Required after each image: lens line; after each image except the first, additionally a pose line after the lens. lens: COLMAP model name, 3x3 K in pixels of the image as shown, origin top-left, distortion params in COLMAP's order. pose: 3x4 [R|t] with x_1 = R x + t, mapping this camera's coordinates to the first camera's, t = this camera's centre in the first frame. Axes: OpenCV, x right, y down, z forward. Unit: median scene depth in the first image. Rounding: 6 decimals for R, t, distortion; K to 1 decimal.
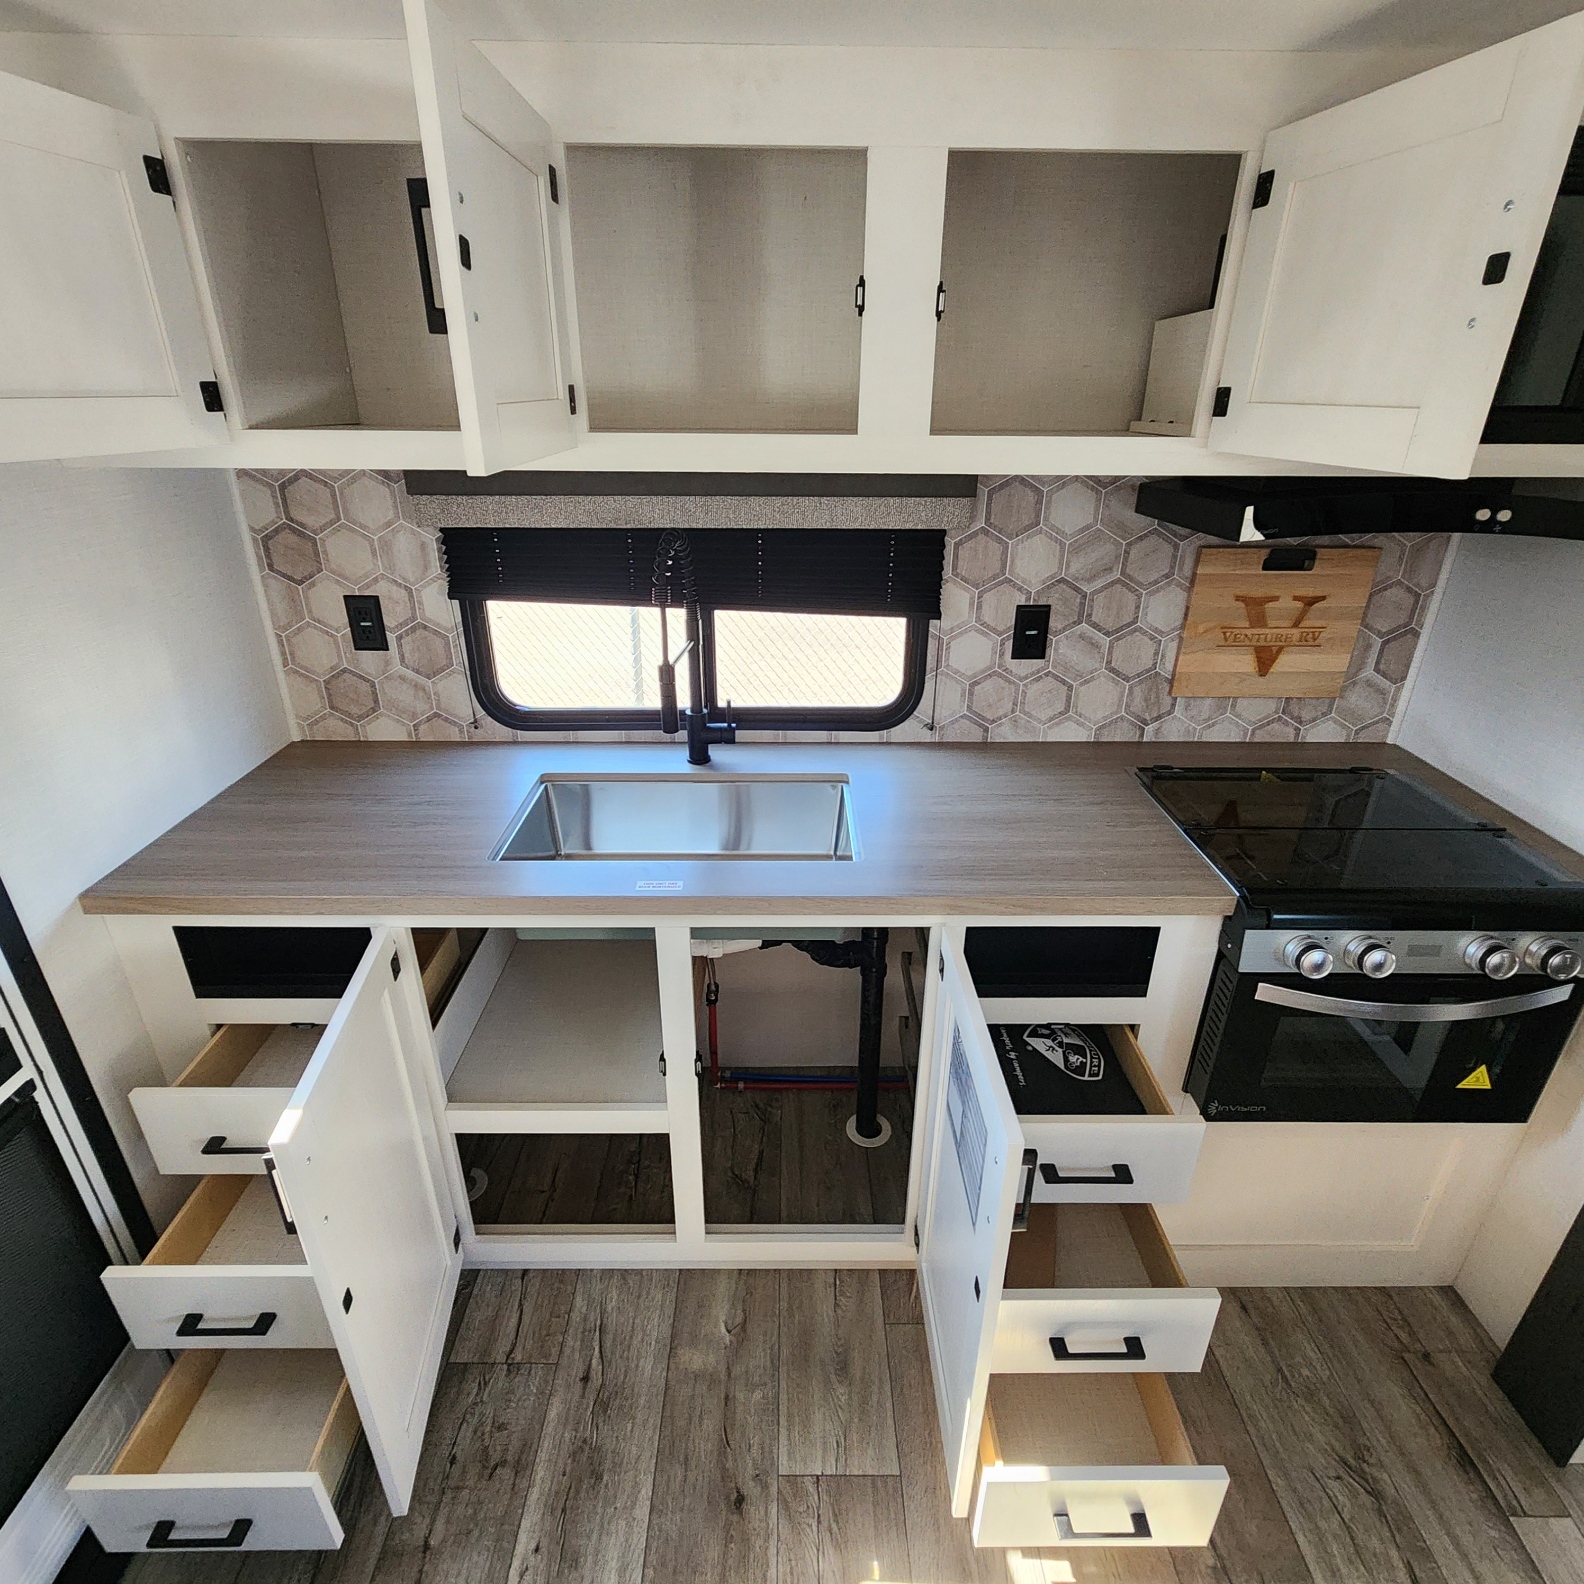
lens RADIAL K [[865.4, 0, 782.0], [0, 865.4, 780.1], [0, 0, 1]] dist [0.003085, -0.002677]
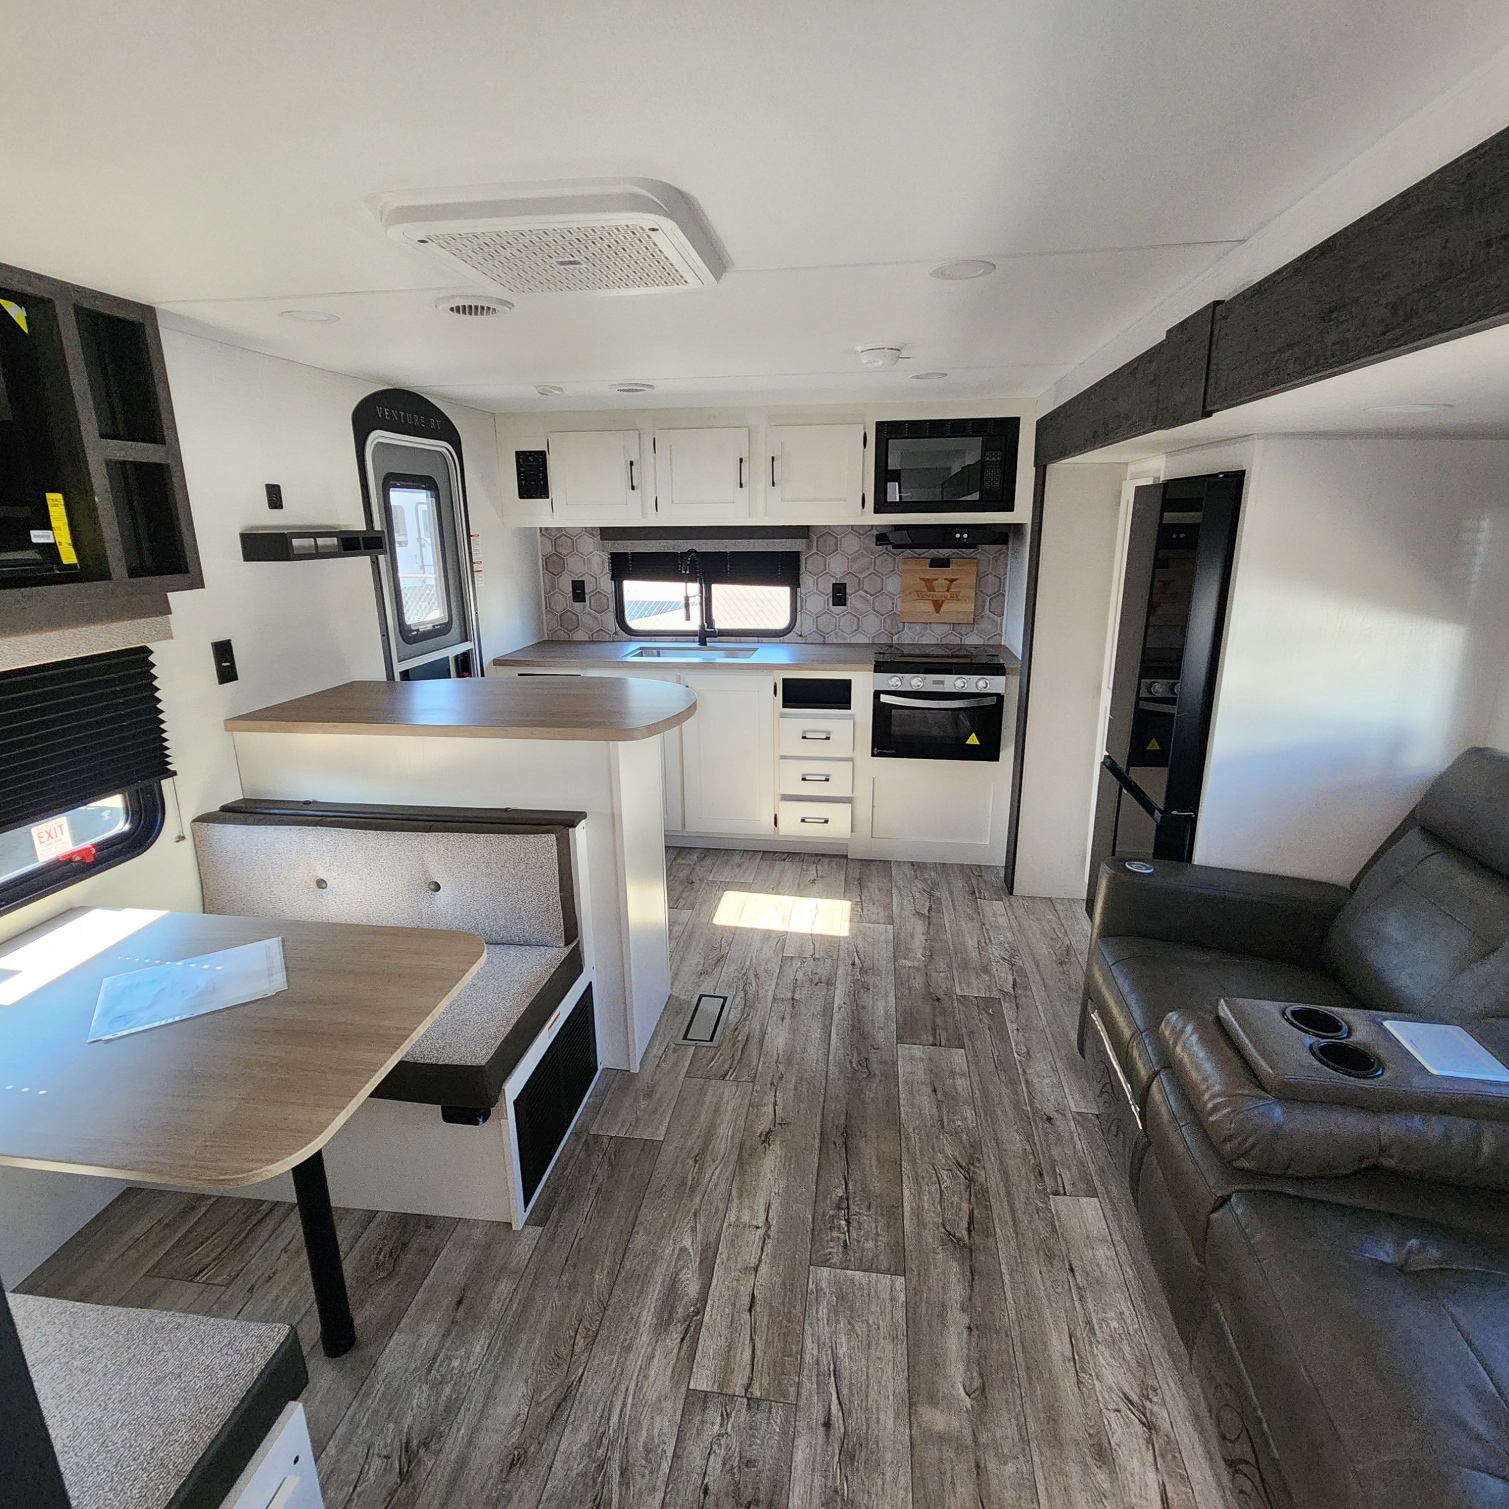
lens RADIAL K [[824.4, 0, 744.5], [0, 824.4, 745.6], [0, 0, 1]] dist [0.003085, -0.002677]
pose [[0.987727, 0.025170, -0.154149, 0.393604], [-0.049041, 0.986997, -0.153077, 0.617060], [0.148292, 0.158758, 0.976118, -1.235836]]
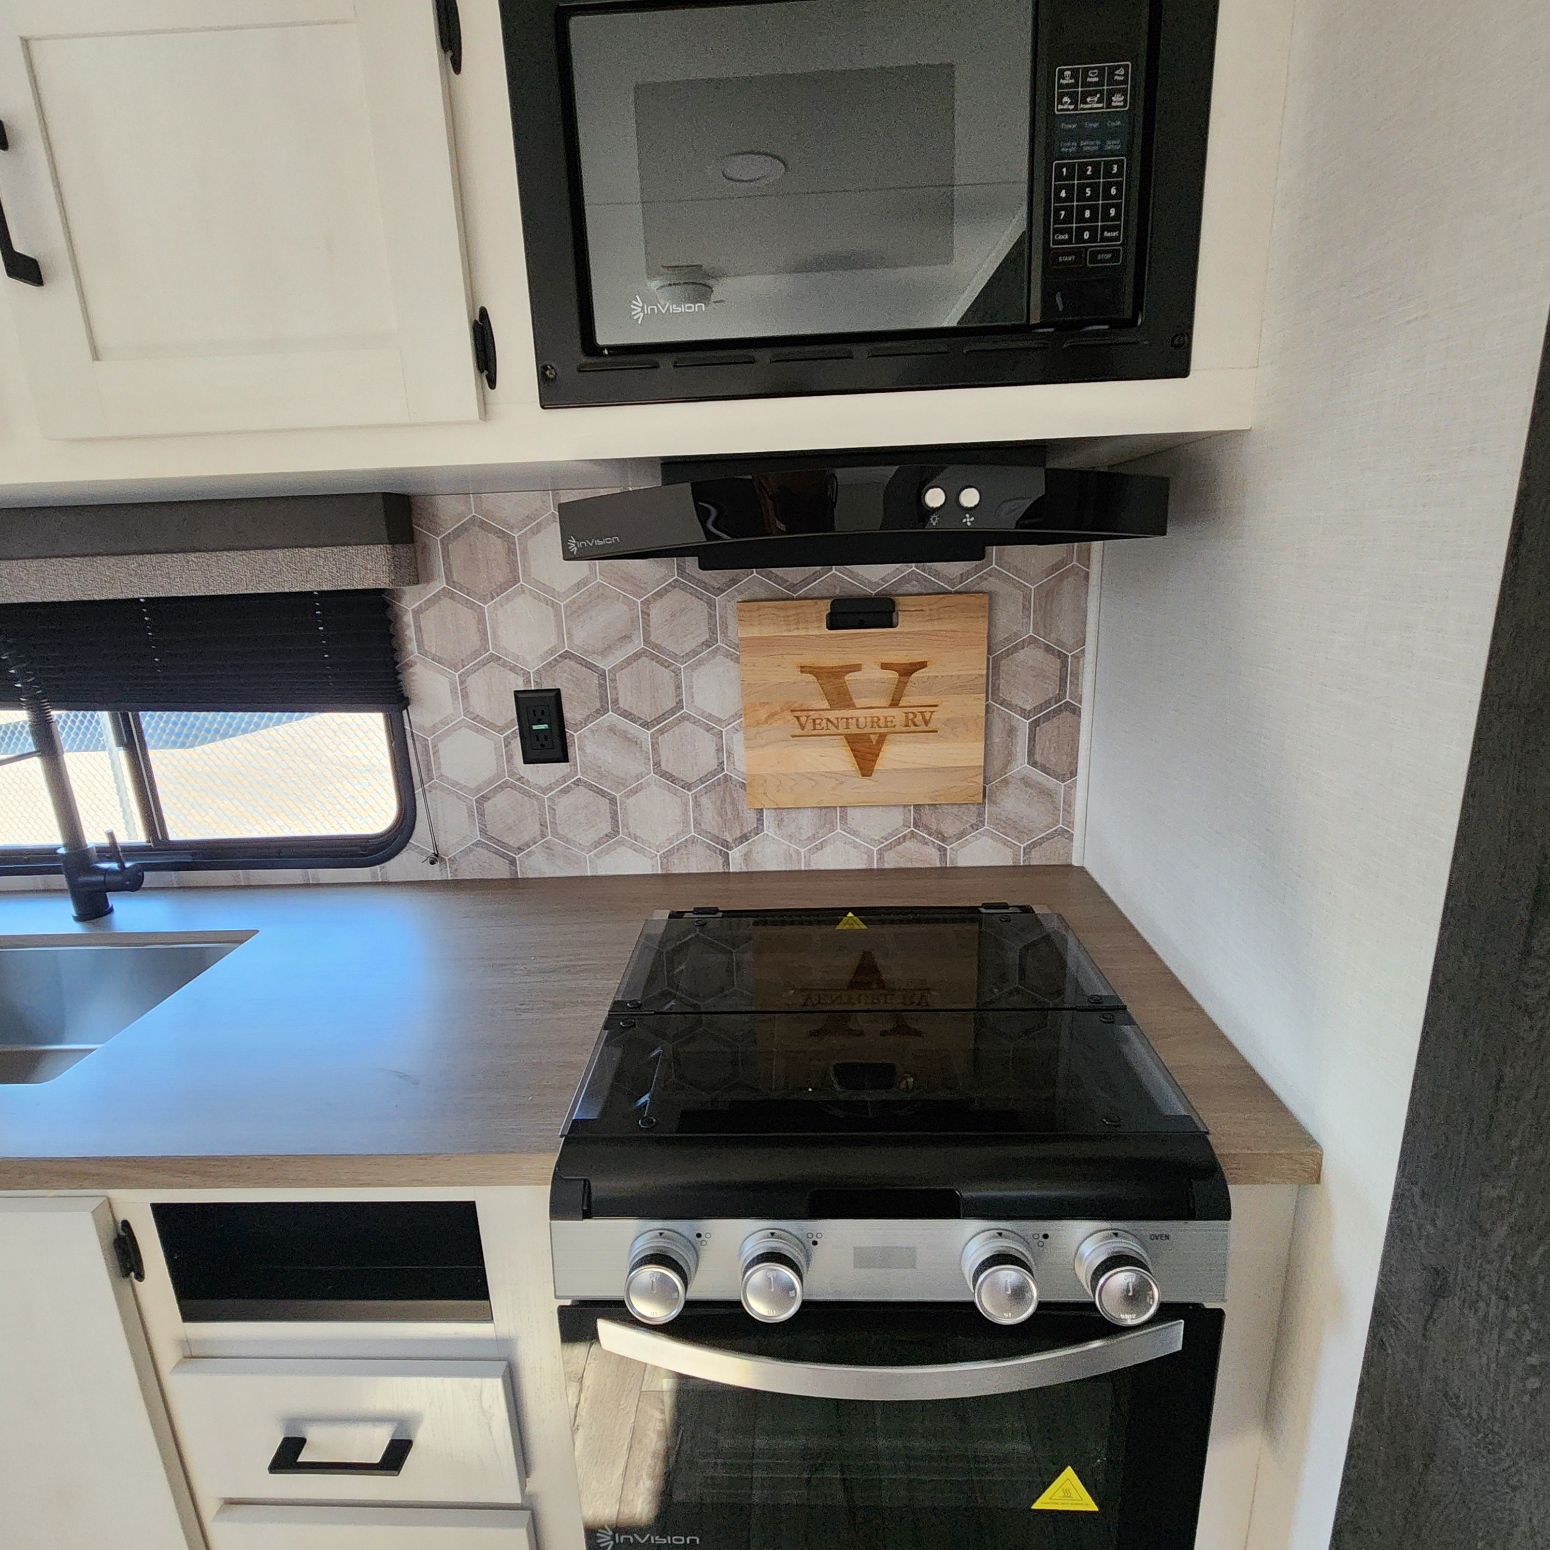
lens RADIAL K [[846.8, 0, 773.6], [0, 846.8, 766.6], [0, 0, 1]] dist [0.003085, -0.002677]
pose [[0.998466, -0.032080, -0.045131, 0.516052], [0.024222, 0.986000, -0.164979, -0.014532], [0.049792, 0.163633, 0.985264, 0.310385]]
